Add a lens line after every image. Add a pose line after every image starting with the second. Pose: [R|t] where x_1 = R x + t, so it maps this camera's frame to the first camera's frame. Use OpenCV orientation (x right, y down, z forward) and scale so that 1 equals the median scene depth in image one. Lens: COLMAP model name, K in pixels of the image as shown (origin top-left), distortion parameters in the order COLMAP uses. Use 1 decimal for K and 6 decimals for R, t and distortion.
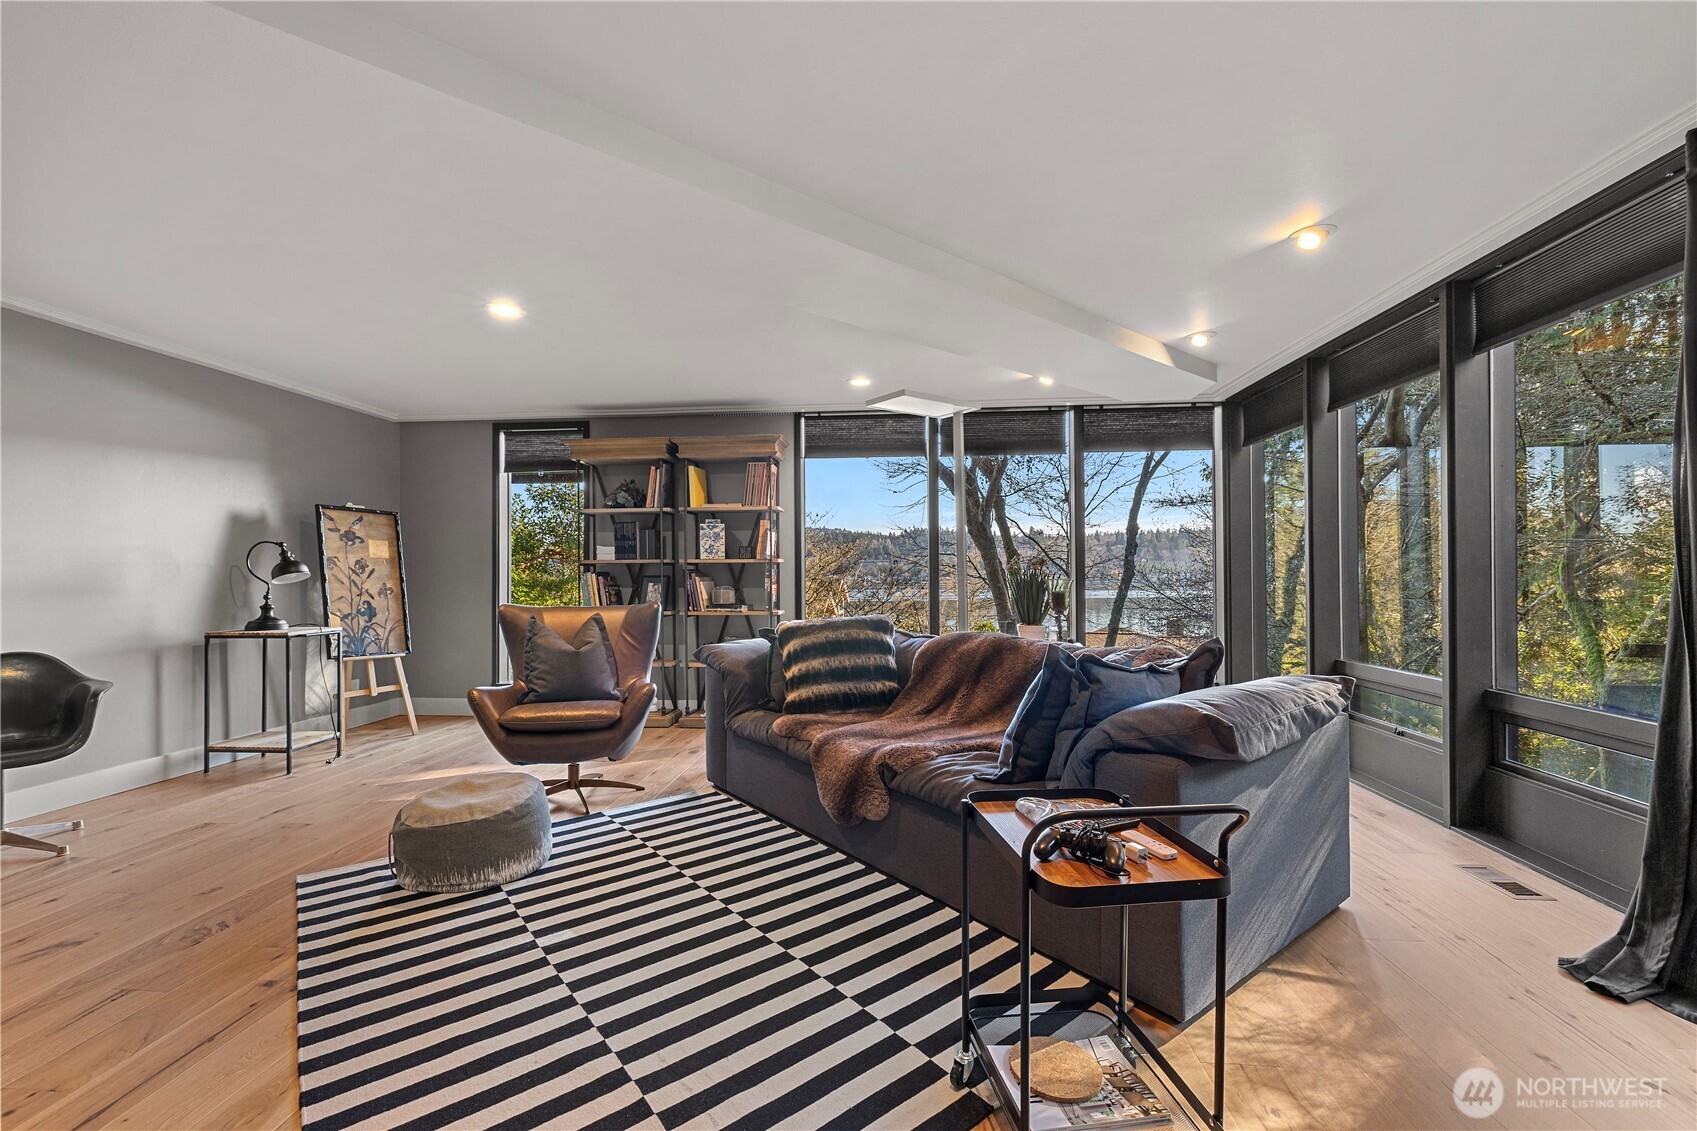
lens RADIAL K [[721.8, 0, 850.1], [0, 721.8, 573.3], [0, 0, 1]] dist [0.003014, 0.000045]
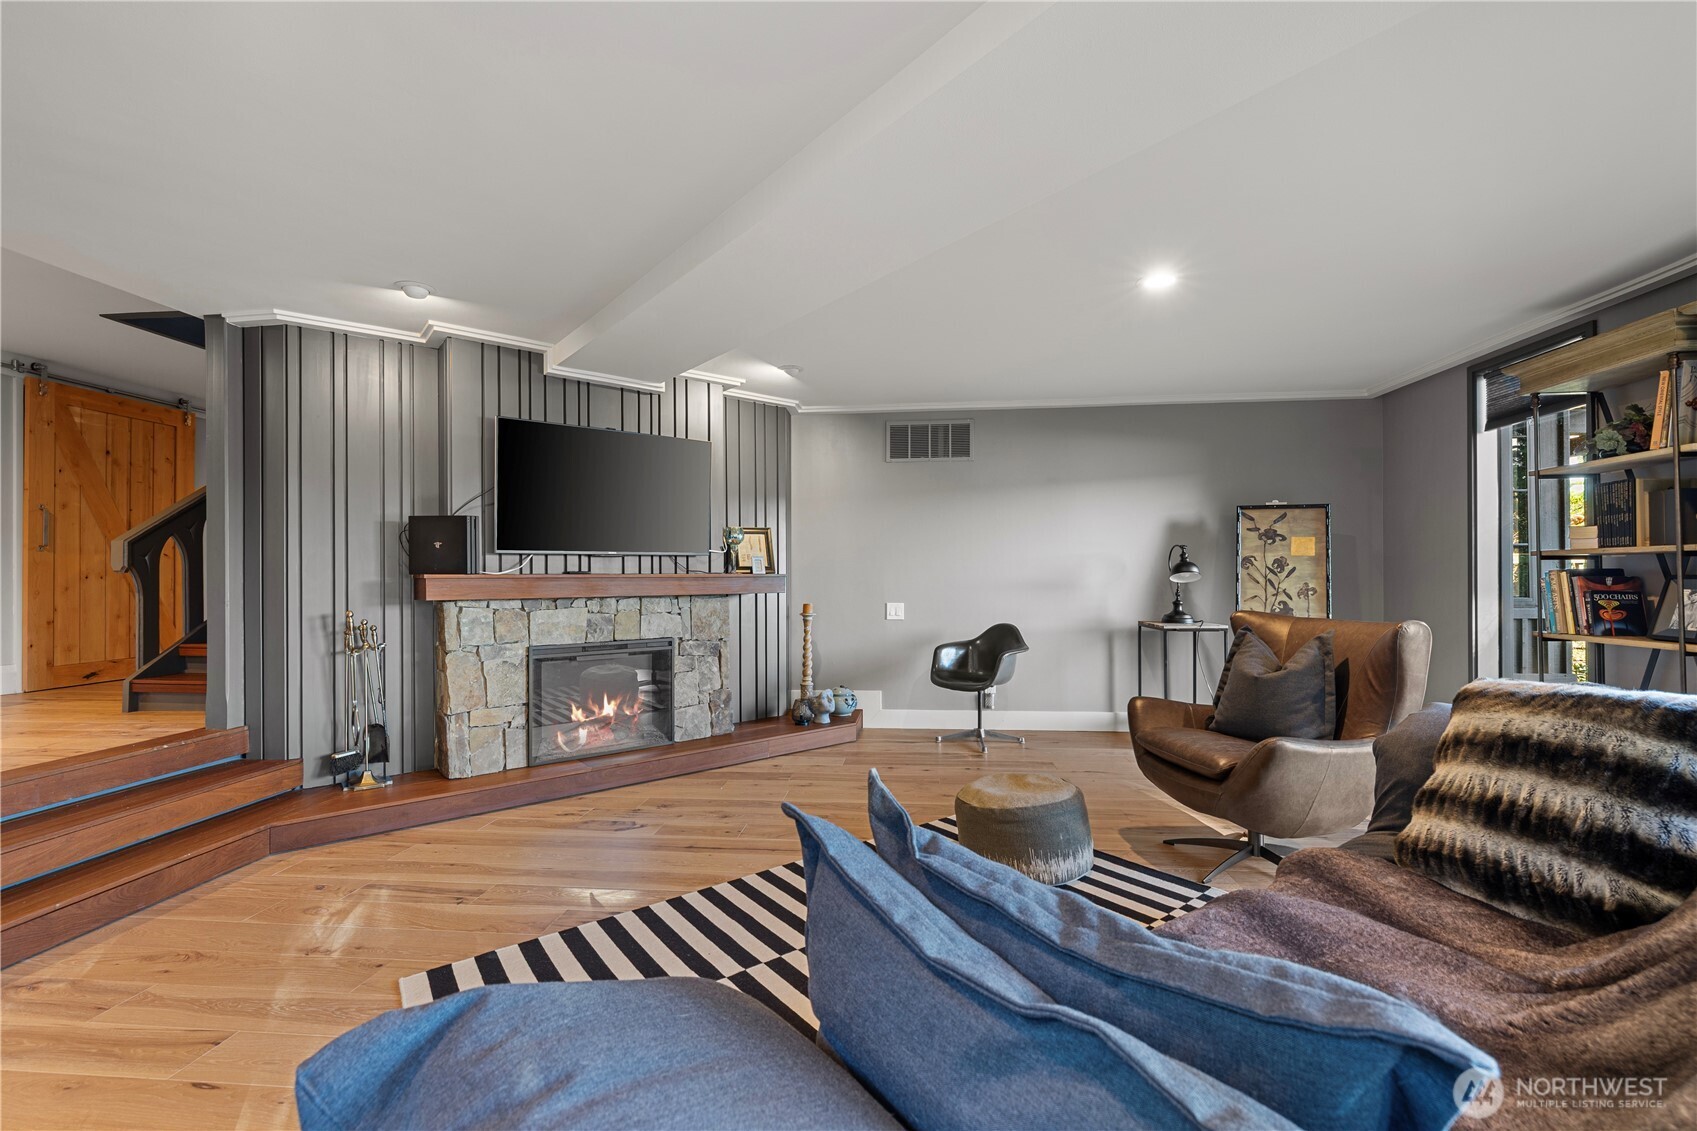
lens RADIAL K [[721.8, 0, 850.1], [0, 721.8, 568.8], [0, 0, 1]] dist [0.003014, 0.000045]
pose [[-0.024303, -0.004828, -0.999693, 0.303186], [0.007183, 0.999962, -0.005003, -0.004048], [0.999679, -0.007303, -0.024267, 0.455774]]
